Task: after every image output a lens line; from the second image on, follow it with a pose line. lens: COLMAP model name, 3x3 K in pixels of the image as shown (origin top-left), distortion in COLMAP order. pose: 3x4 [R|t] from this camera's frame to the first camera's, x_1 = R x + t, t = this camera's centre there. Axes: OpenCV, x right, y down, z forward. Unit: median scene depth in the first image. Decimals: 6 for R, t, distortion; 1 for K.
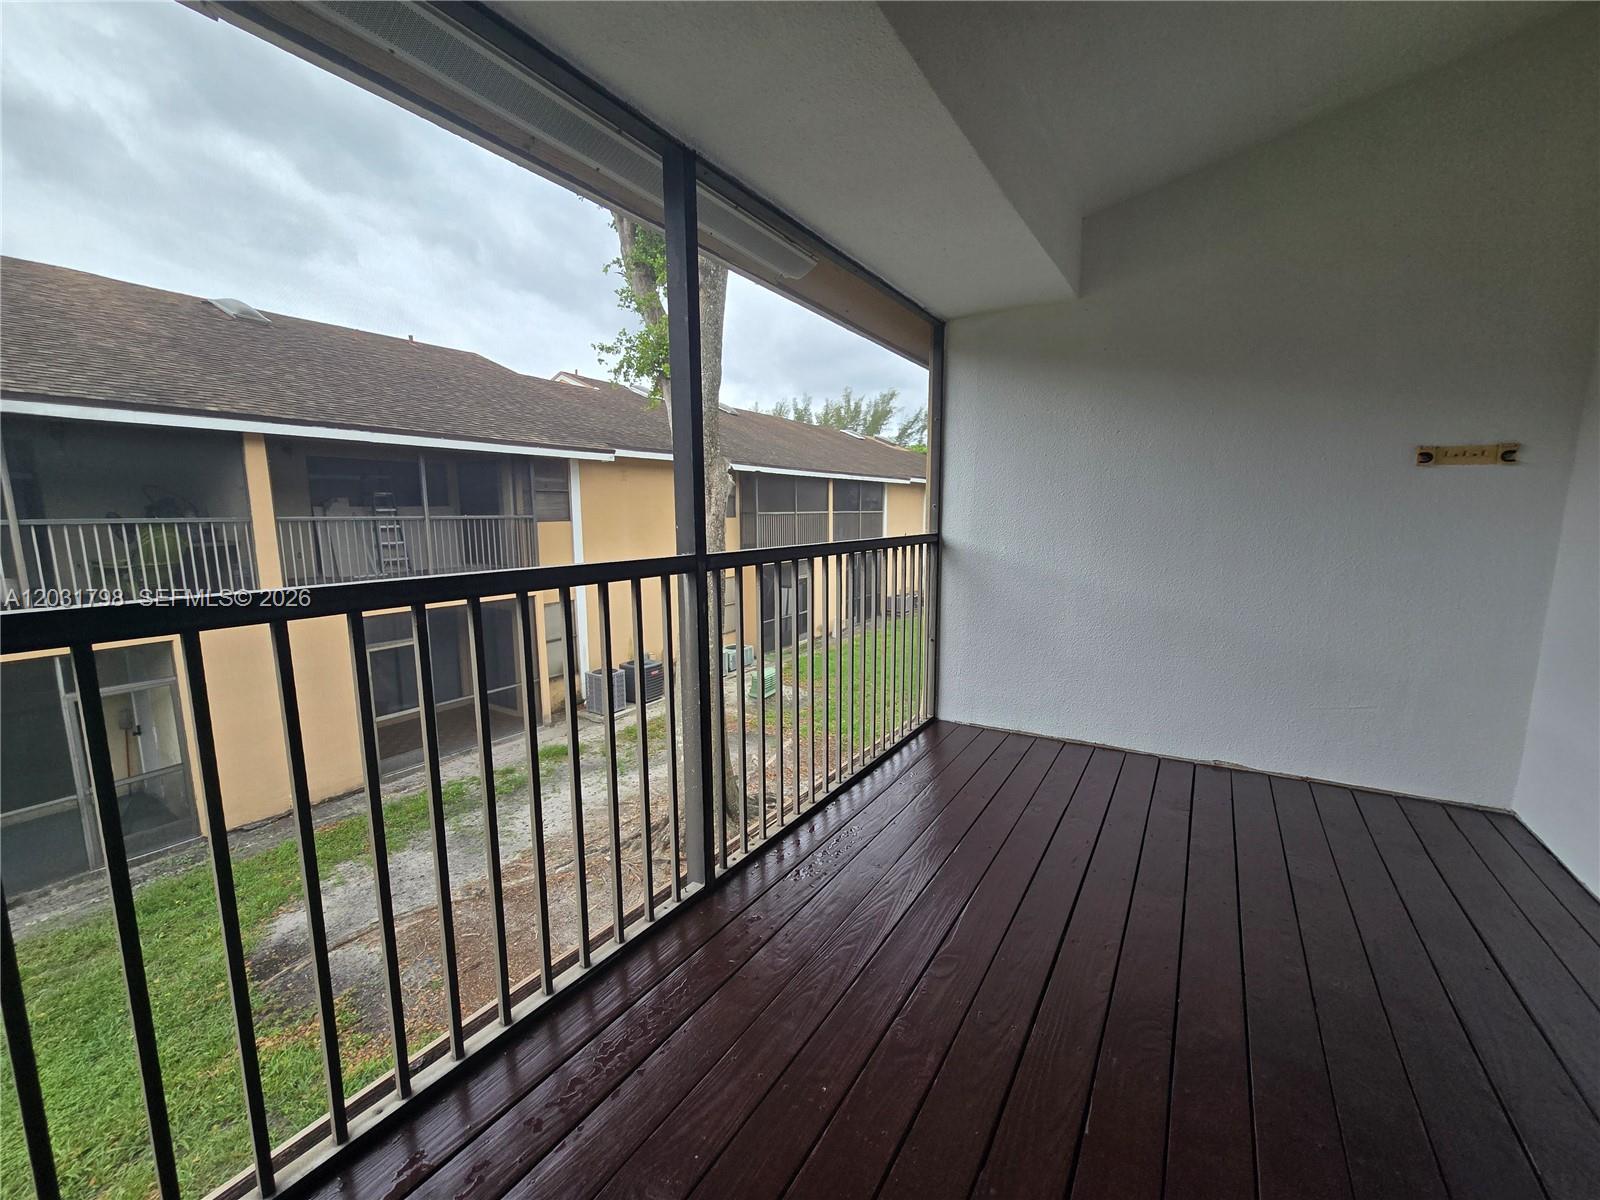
lens RADIAL K [[652.6, 0, 796.3], [0, 652.6, 604.2], [0, 0, 1]] dist [-0.001246, -0.000213]
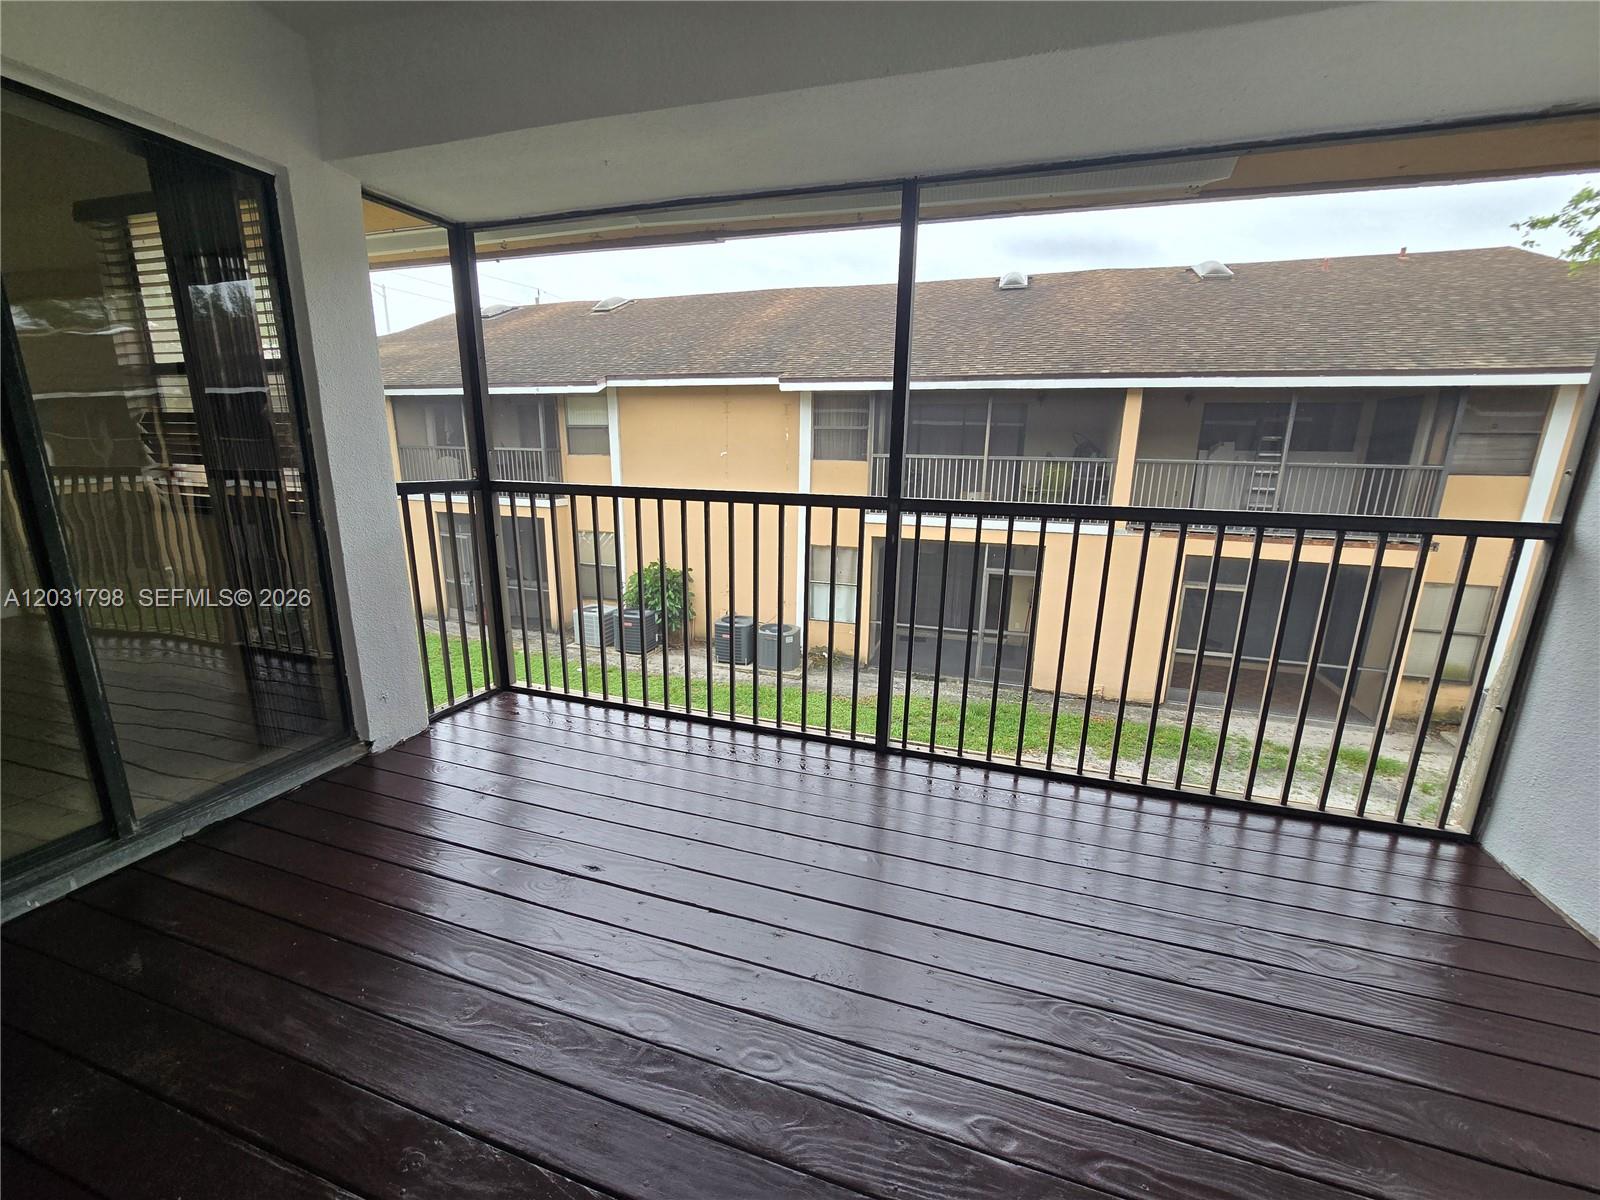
lens RADIAL K [[652.6, 0, 796.3], [0, 652.6, 604.2], [0, 0, 1]] dist [-0.001246, -0.000213]
pose [[0.251832, 0.237348, -0.938215, 0.215532], [-0.155551, 0.966782, 0.202822, -0.020717], [0.955188, 0.094863, 0.280386, 0.092204]]
